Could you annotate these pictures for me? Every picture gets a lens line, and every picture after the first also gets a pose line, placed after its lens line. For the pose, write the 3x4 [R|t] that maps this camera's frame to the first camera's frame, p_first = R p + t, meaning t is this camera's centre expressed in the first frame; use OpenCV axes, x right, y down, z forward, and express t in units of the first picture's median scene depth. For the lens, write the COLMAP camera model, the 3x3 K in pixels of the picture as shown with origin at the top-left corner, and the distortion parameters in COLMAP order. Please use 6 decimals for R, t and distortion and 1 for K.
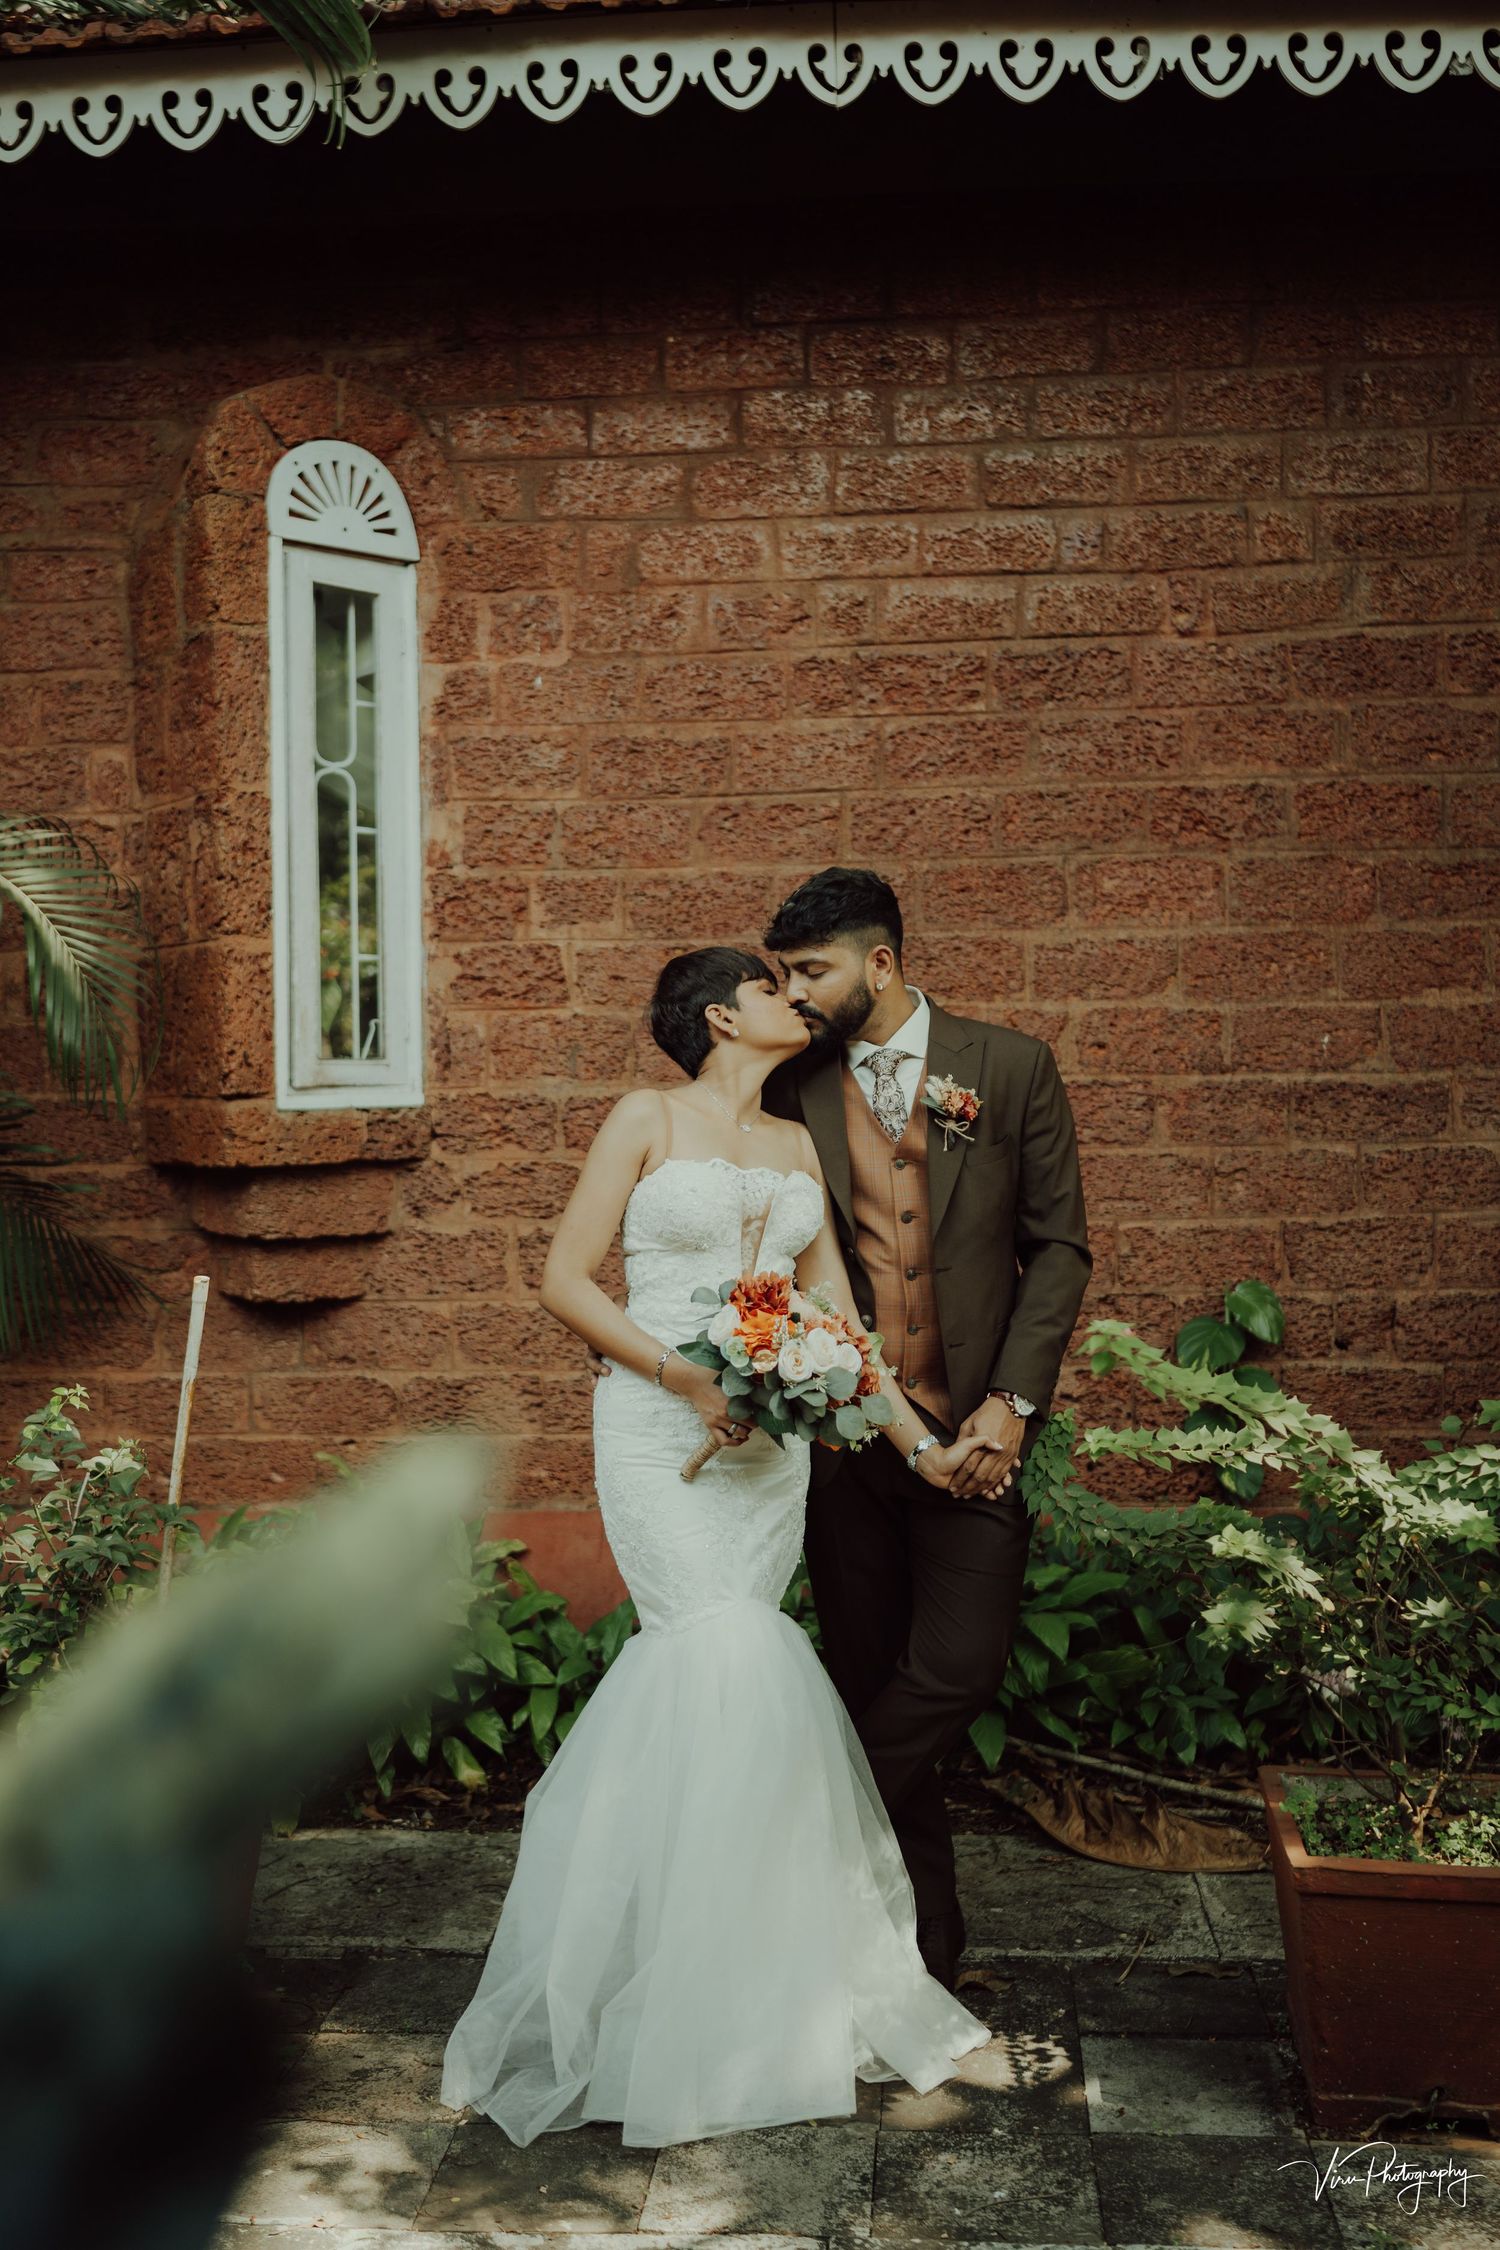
lens RADIAL K [[2261.5, 0, 749.0], [0, 2261.5, 1116.9], [0, 0, 1]] dist [-0.024949, -0.036900]
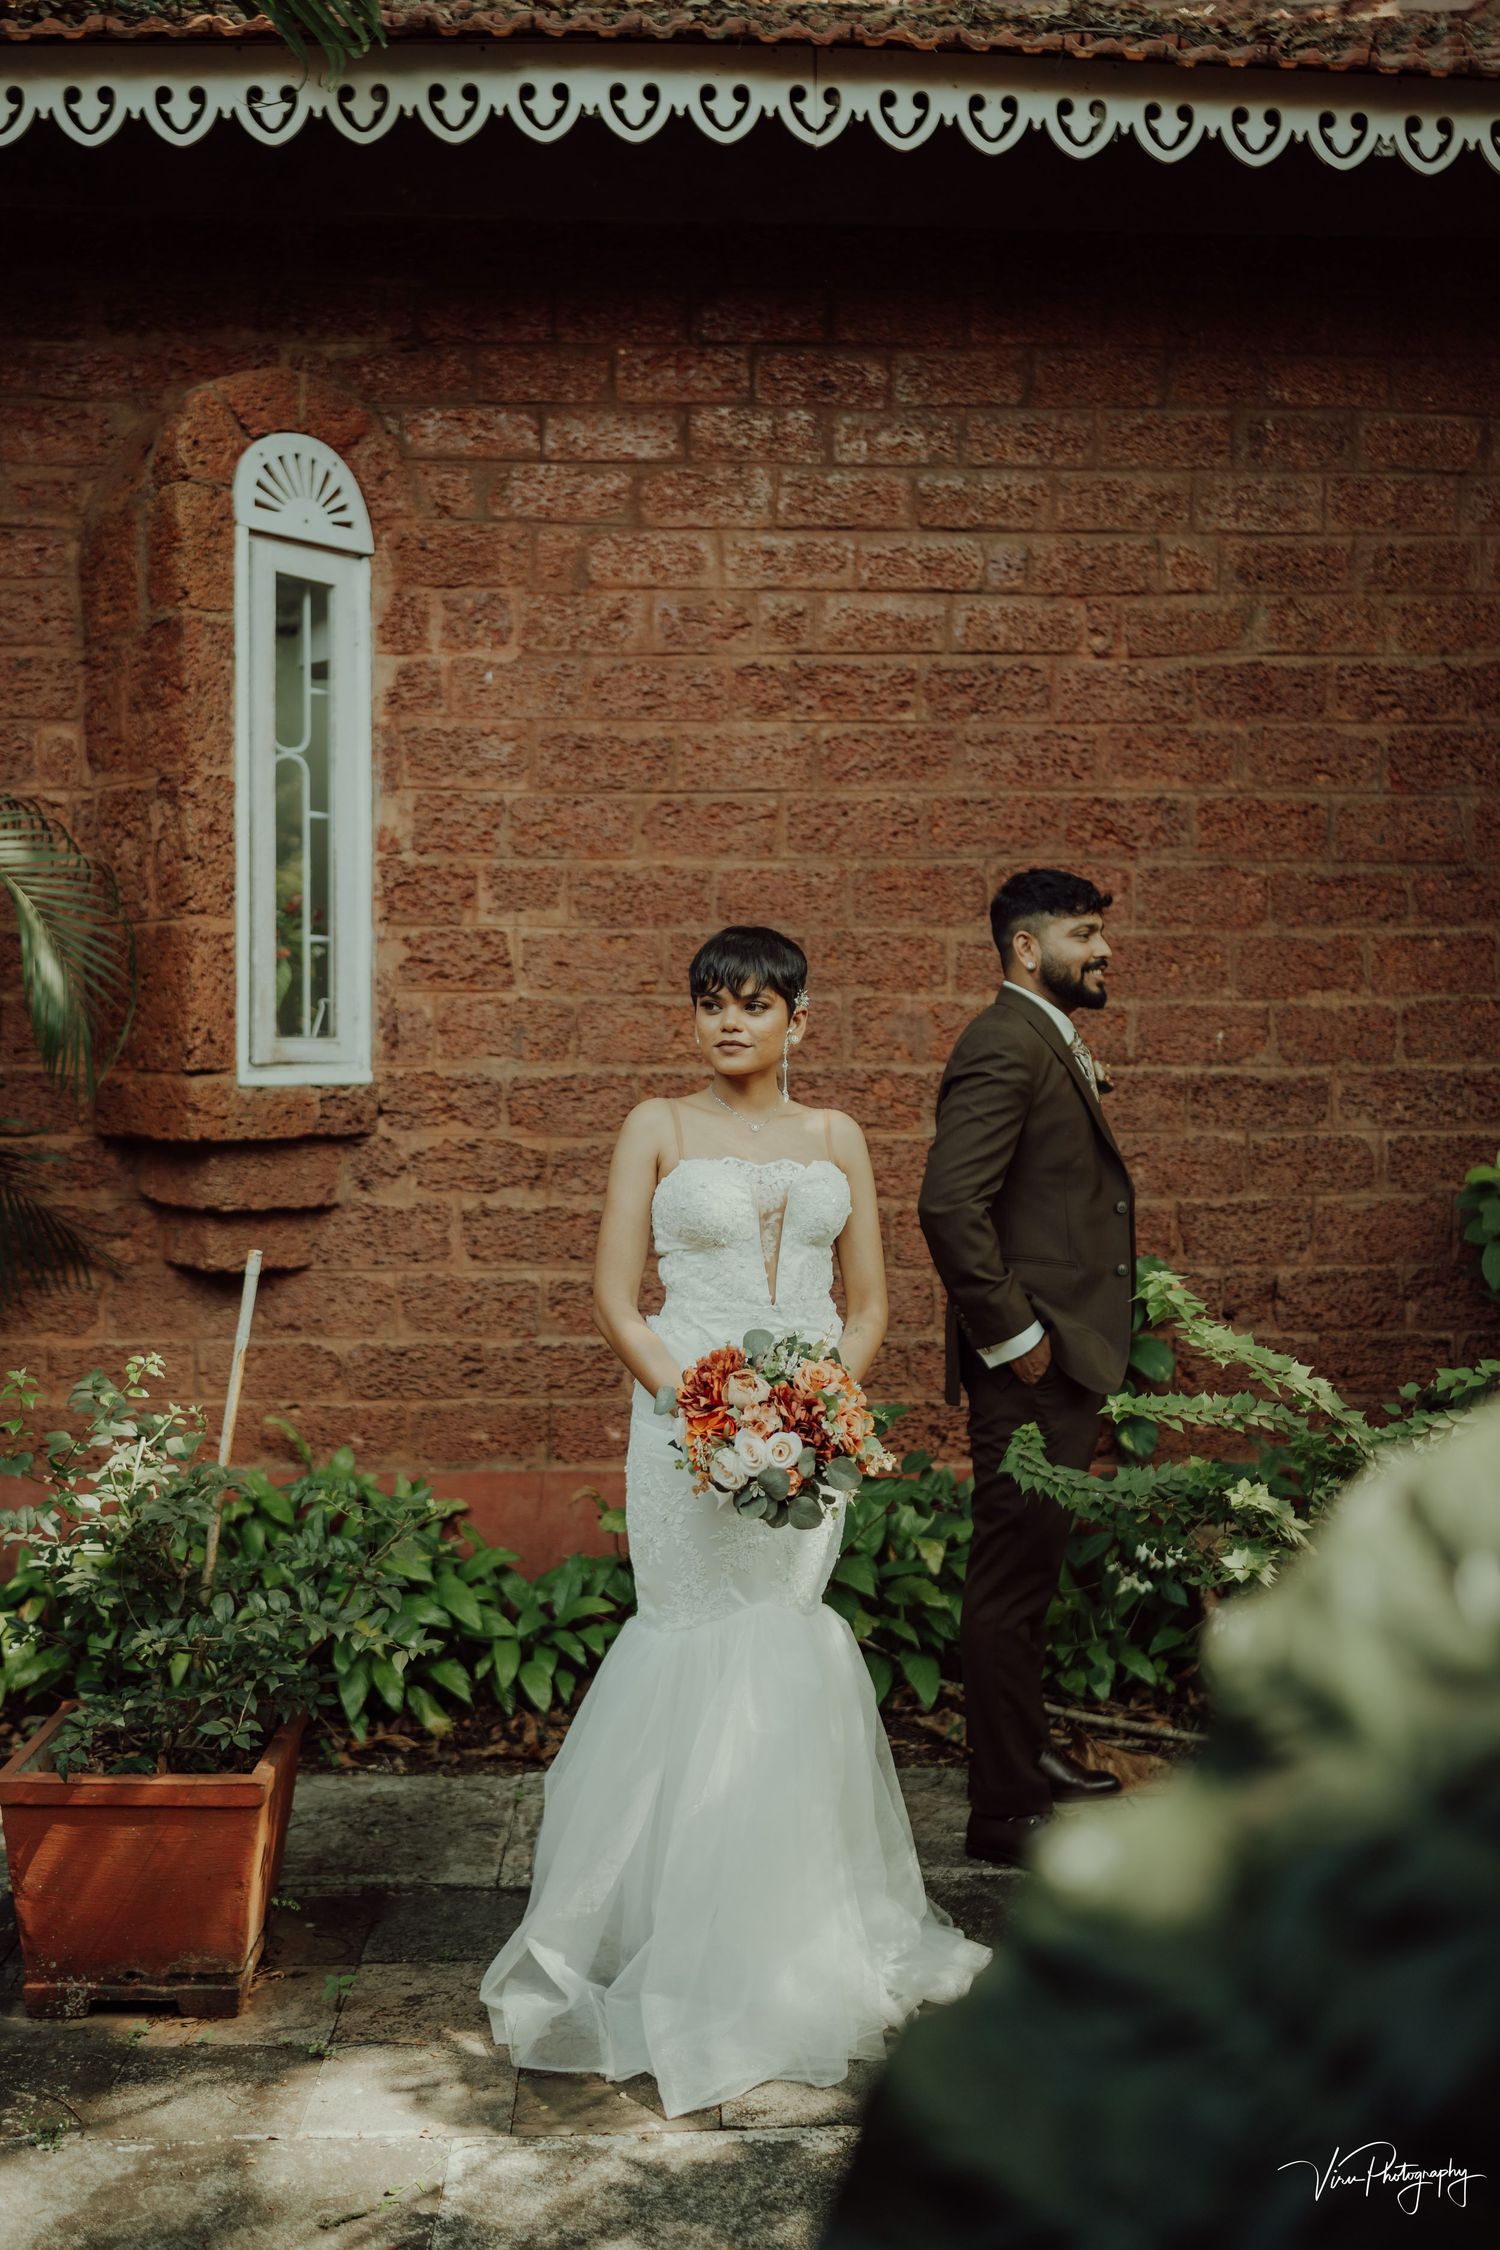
lens RADIAL K [[2227.9, 0, 751.8], [0, 2227.9, 1137.4], [0, 0, 1]] dist [-0.016080, -0.065546]
pose [[0.992115, 0.012564, 0.124703, -0.100466], [-0.015482, 0.999628, 0.022458, -0.005772], [-0.124374, -0.024211, 0.991940, -0.035976]]
